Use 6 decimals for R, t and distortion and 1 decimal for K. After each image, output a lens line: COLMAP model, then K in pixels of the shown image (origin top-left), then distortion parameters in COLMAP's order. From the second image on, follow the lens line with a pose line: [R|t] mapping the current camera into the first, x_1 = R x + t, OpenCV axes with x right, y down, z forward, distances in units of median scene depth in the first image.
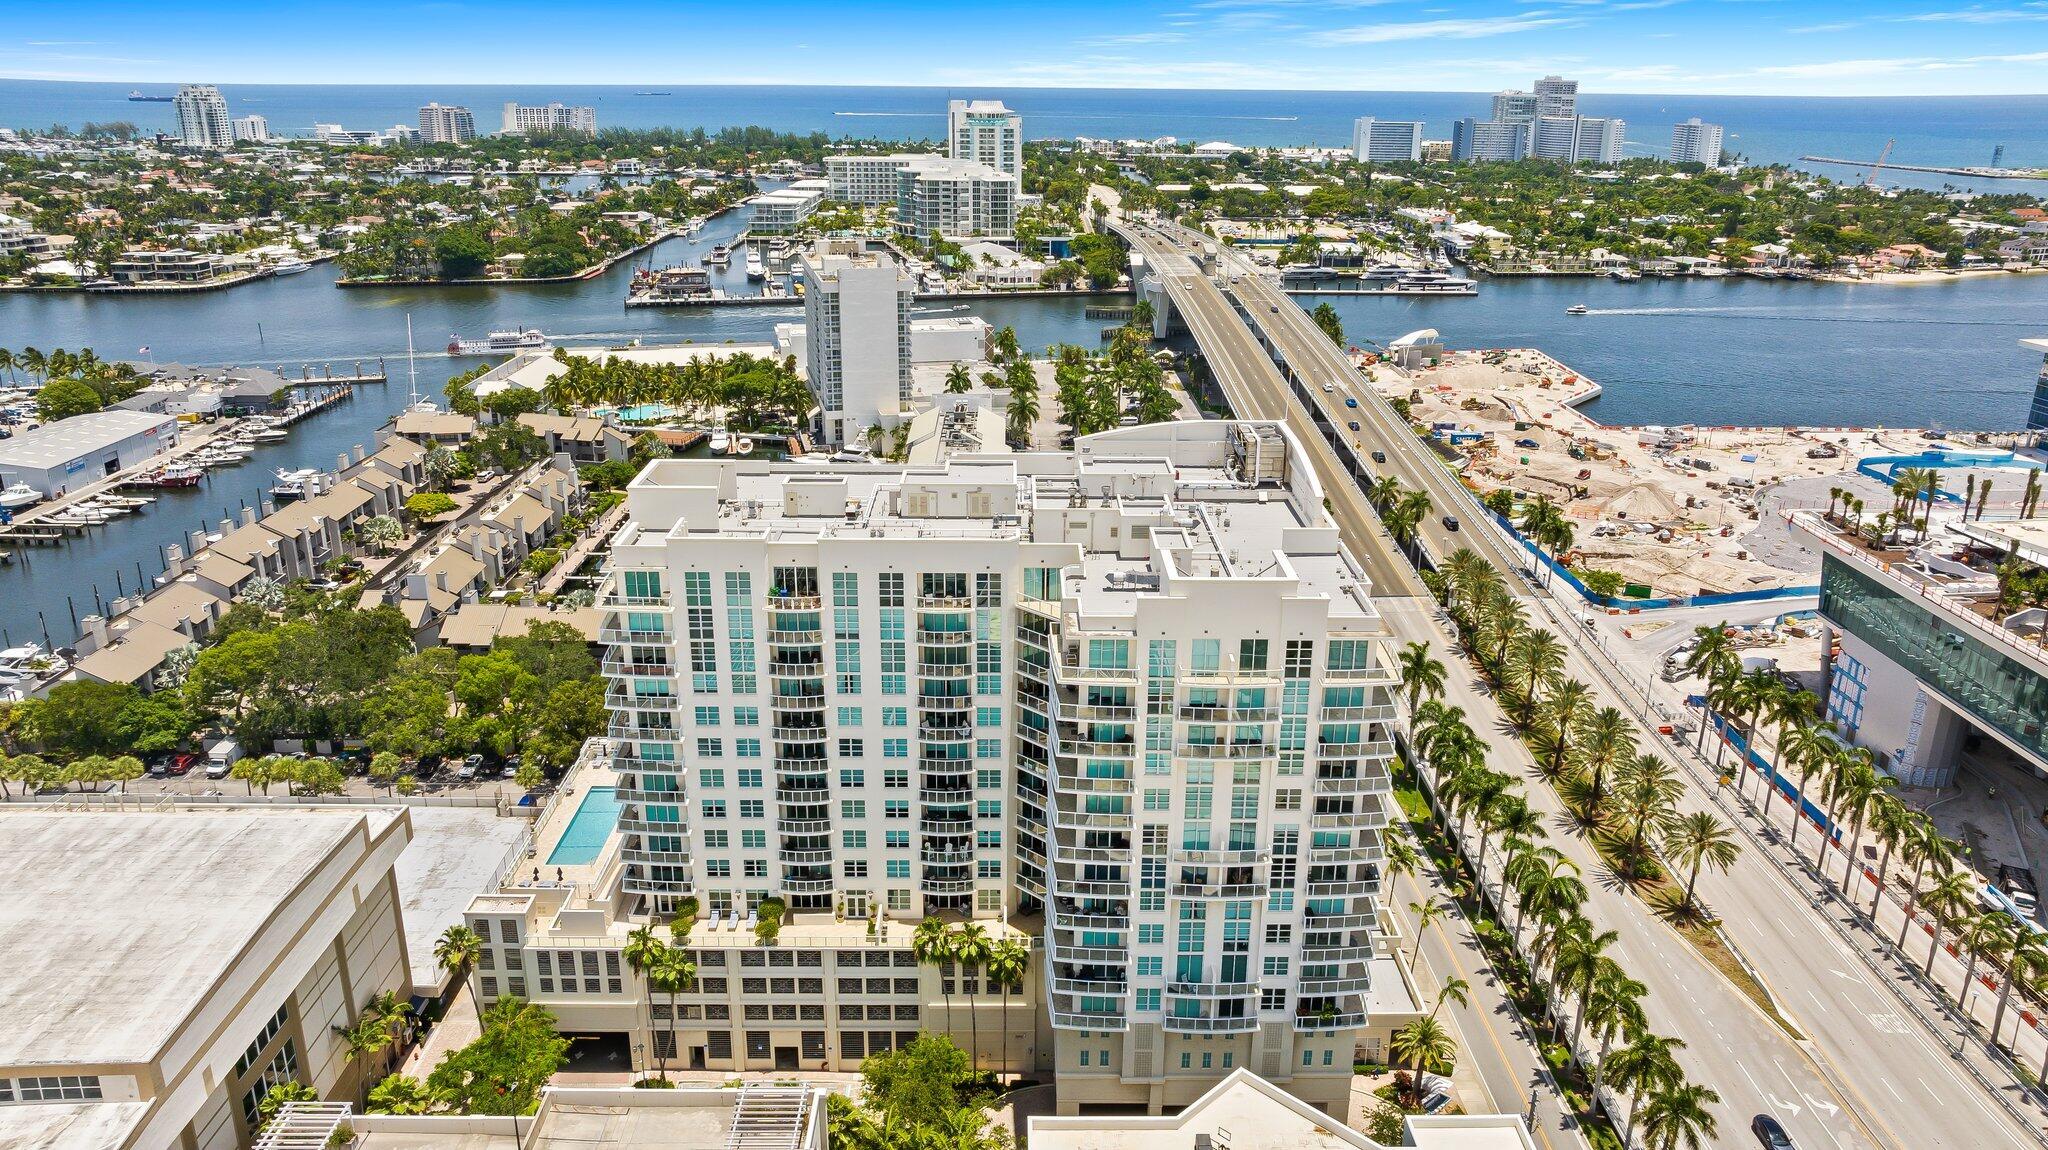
lens RADIAL K [[1430.1, 0, 1018.0], [0, 1430.1, 572.5], [0, 0, 1]] dist [-0.071565, 0.077557]
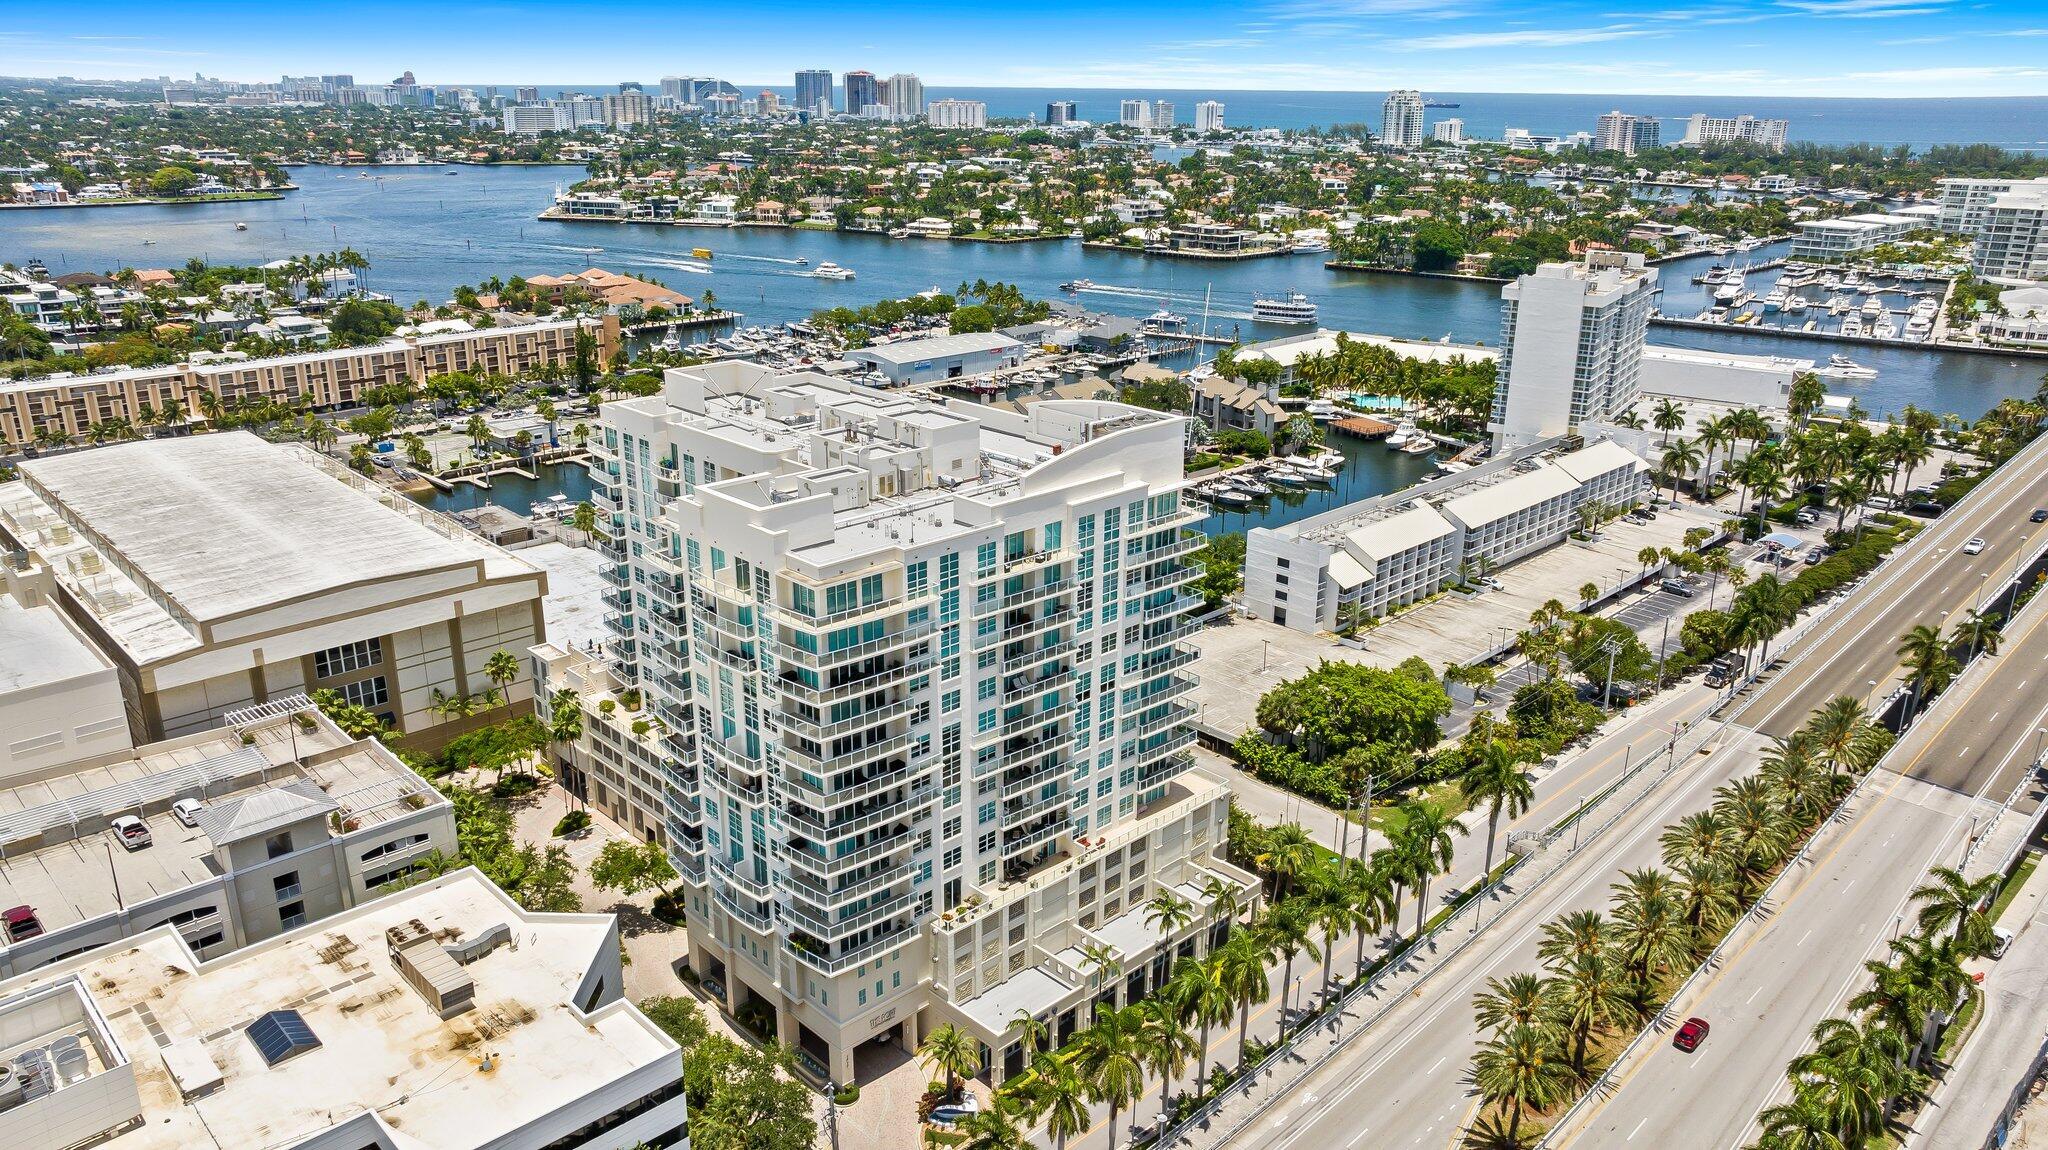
lens RADIAL K [[1430.1, 0, 1018.0], [0, 1430.1, 572.5], [0, 0, 1]] dist [-0.071565, 0.077557]
pose [[0.688938, 0.230575, -0.687167, 0.153621], [-0.235426, 0.967834, 0.088719, -0.012533], [0.685521, 0.100655, 0.721062, 0.053267]]
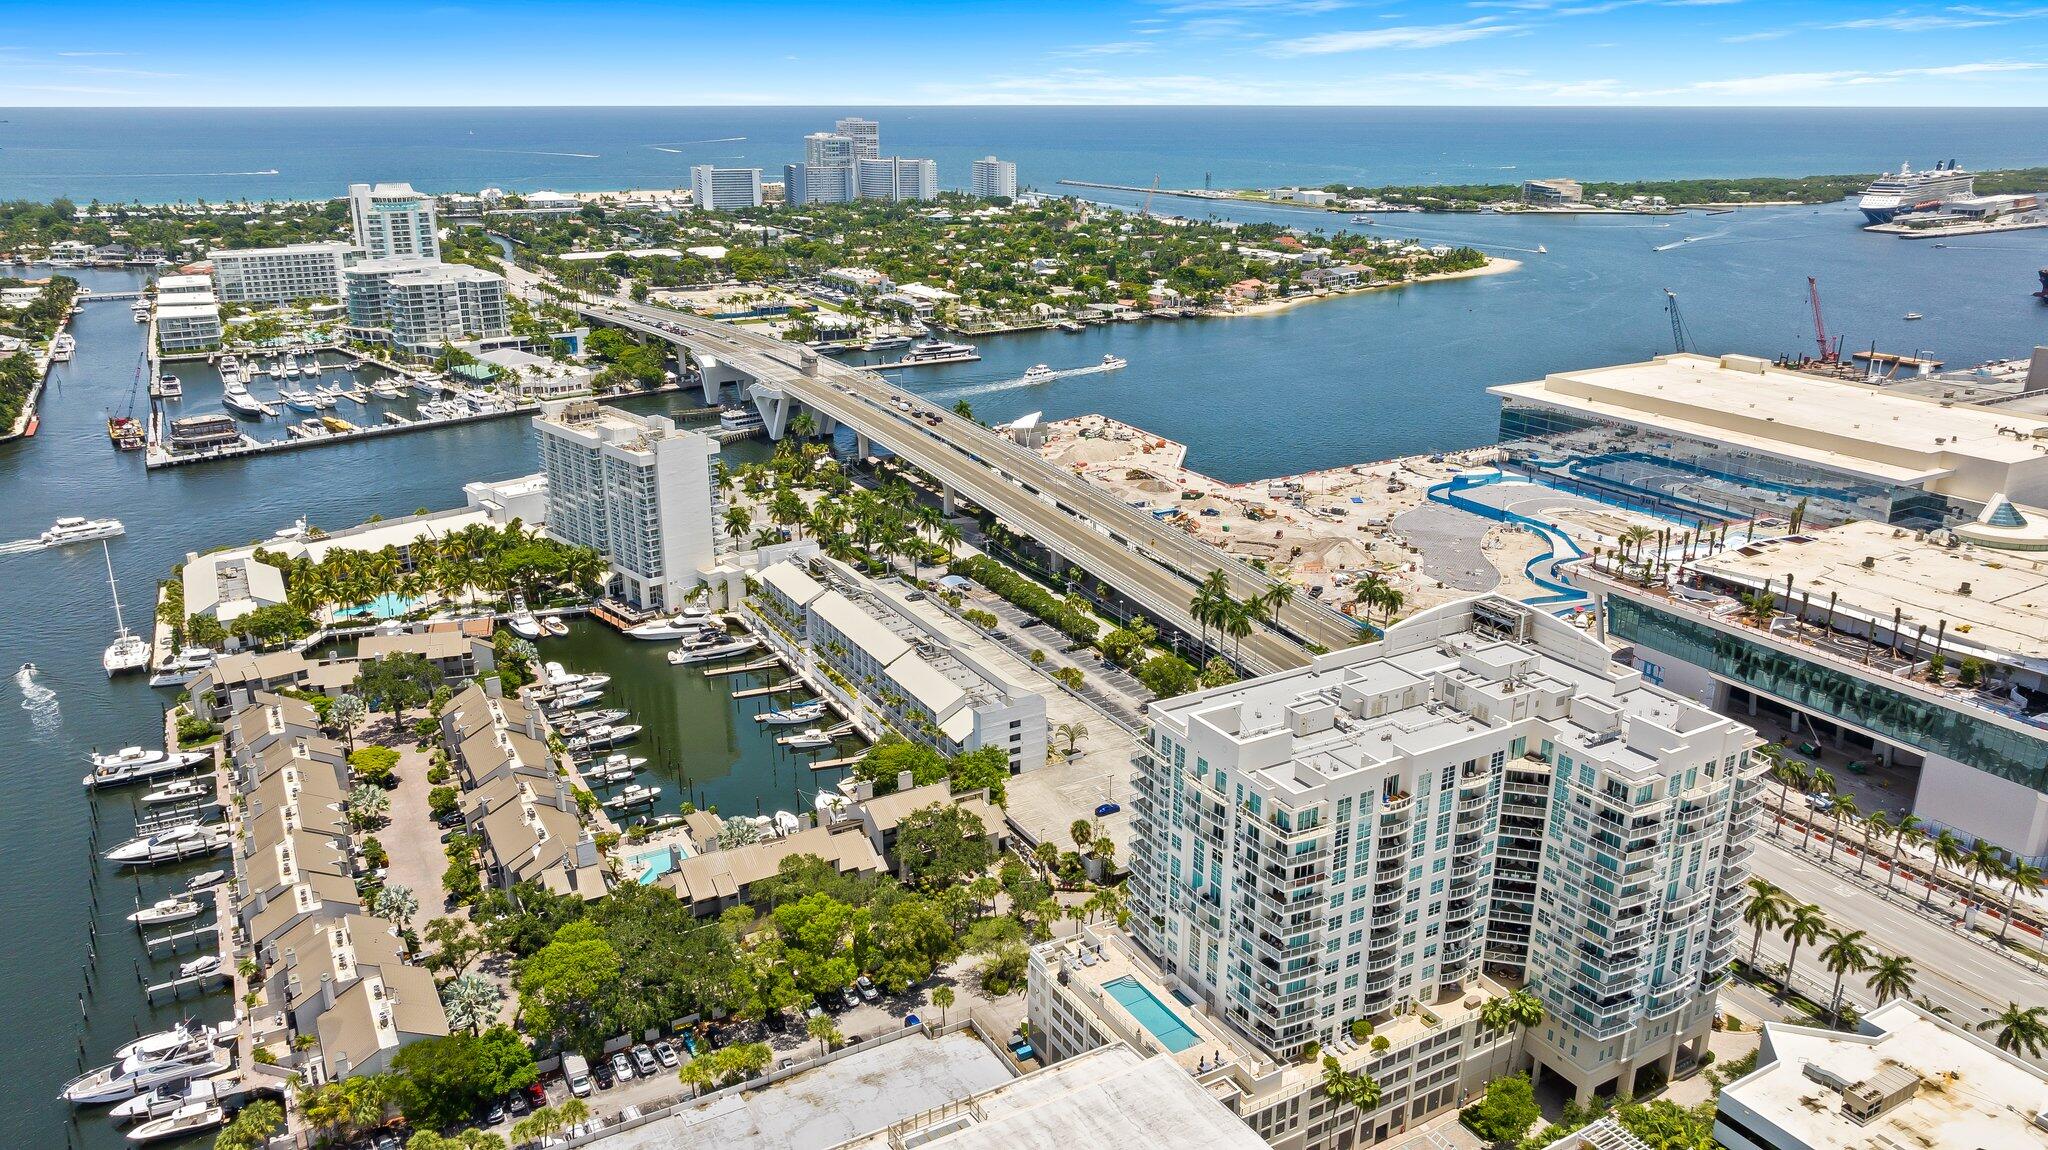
lens RADIAL K [[1428.5, 0, 1024.0], [0, 1428.5, 575.0], [0, 0, 1]] dist [-0.036940, 0.000104]
pose [[0.870527, -0.158014, 0.466062, -0.177189], [0.163067, 0.986166, 0.029769, -0.048360], [-0.464318, 0.050085, 0.884251, -0.008380]]
